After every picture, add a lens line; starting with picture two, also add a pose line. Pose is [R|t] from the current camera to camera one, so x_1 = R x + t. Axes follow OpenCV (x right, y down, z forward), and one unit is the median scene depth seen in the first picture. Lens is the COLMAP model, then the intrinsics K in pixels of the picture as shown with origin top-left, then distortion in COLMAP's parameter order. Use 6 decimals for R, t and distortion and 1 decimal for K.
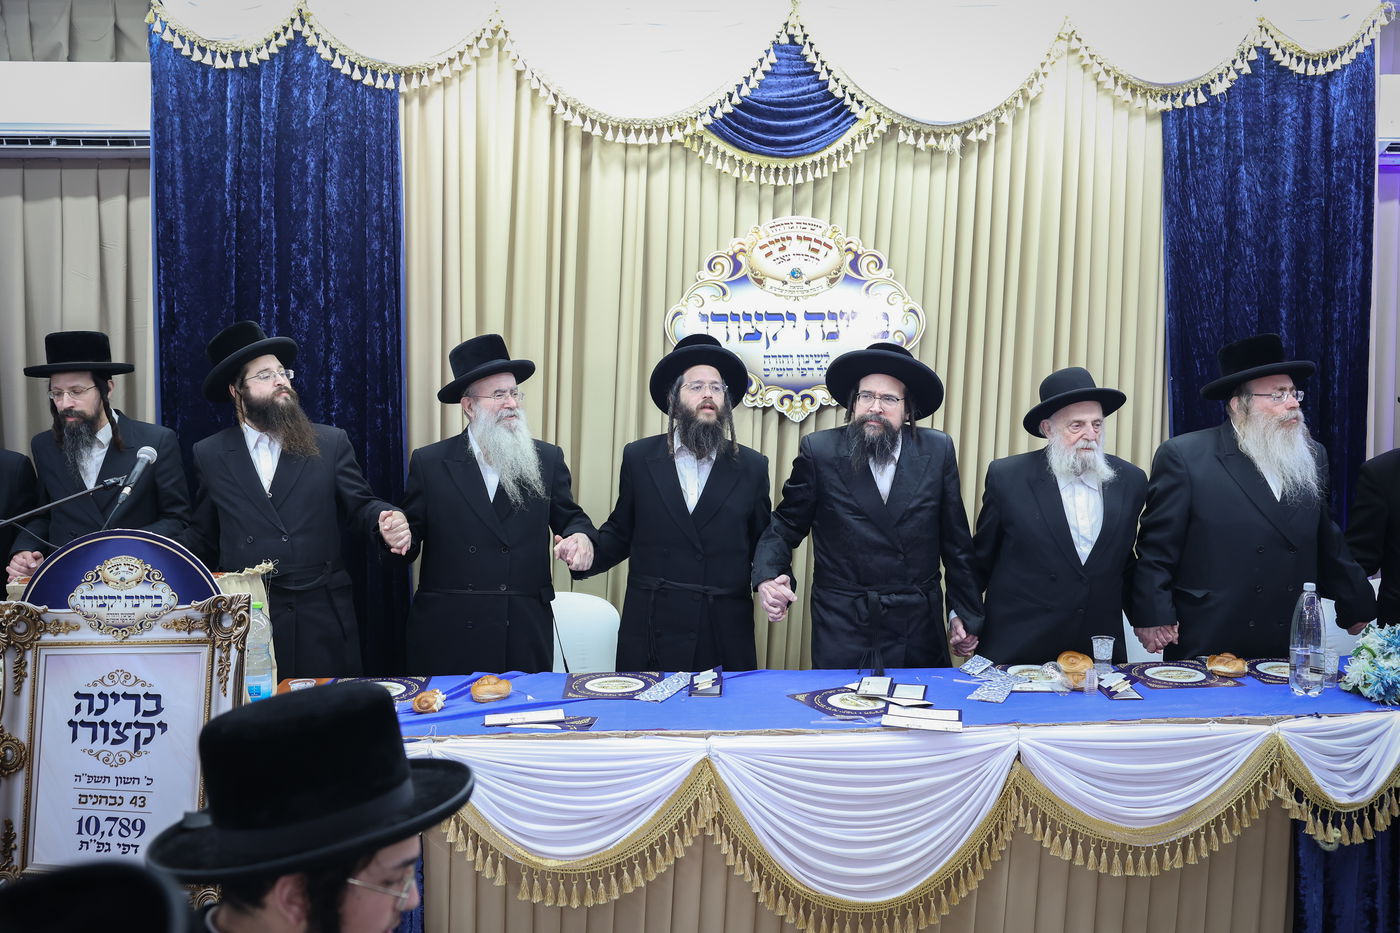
lens RADIAL K [[1254.8, 0, 700.0], [0, 1254.8, 466.5], [0, 0, 1]] dist [0.101470, -0.000986]
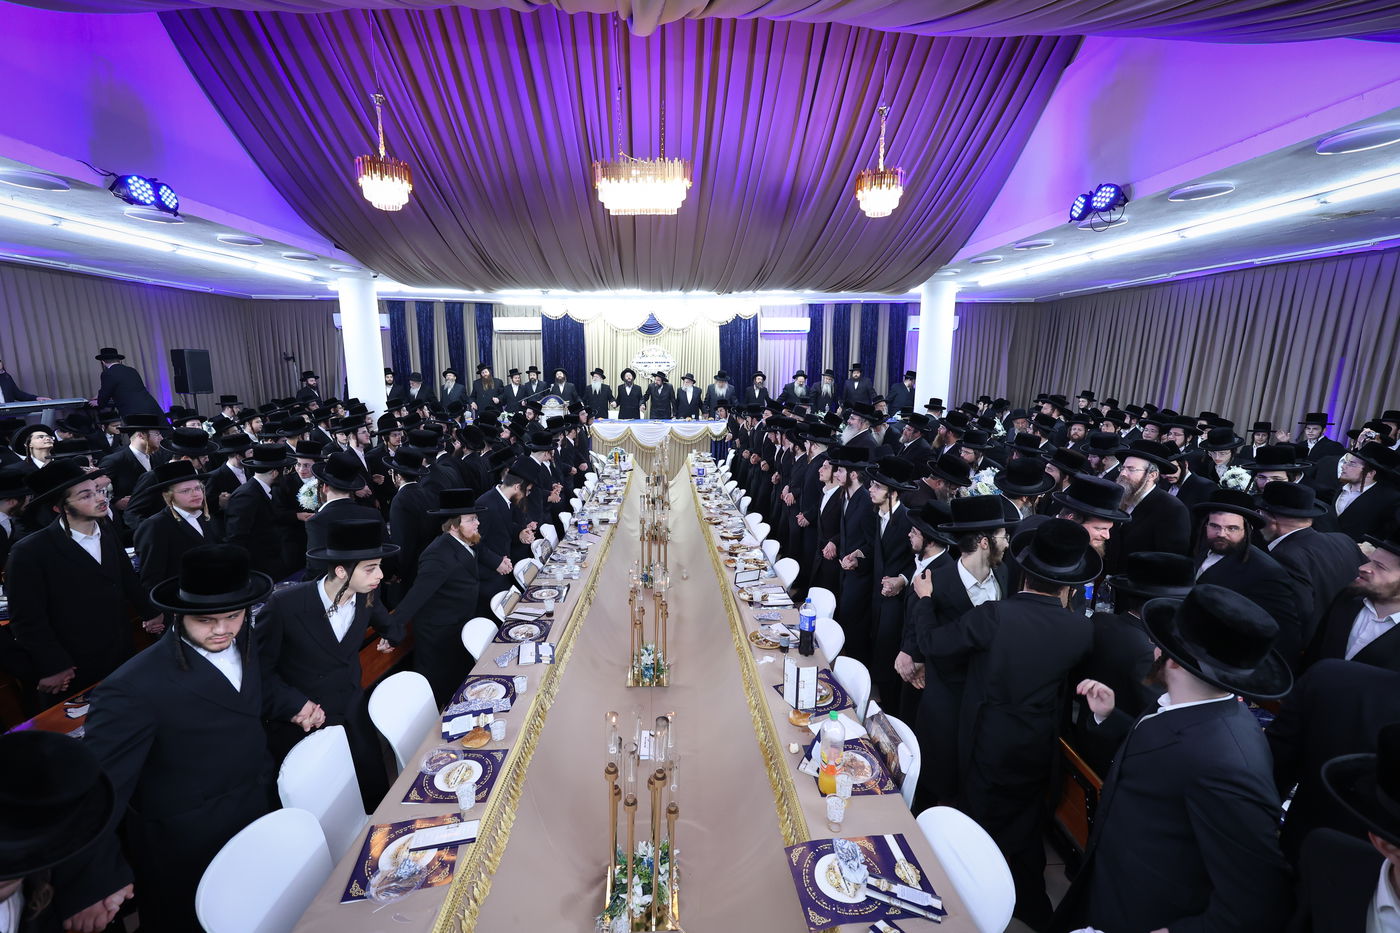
lens RADIAL K [[566.8, 0, 700.0], [0, 566.8, 466.5], [0, 0, 1]] dist [-0.000086, -0.000003]
pose [[0.999702, 0.003885, -0.024103, 0.416958], [-0.000983, 0.992863, 0.119254, 0.051152], [0.024395, -0.119195, 0.992571, -1.906925]]
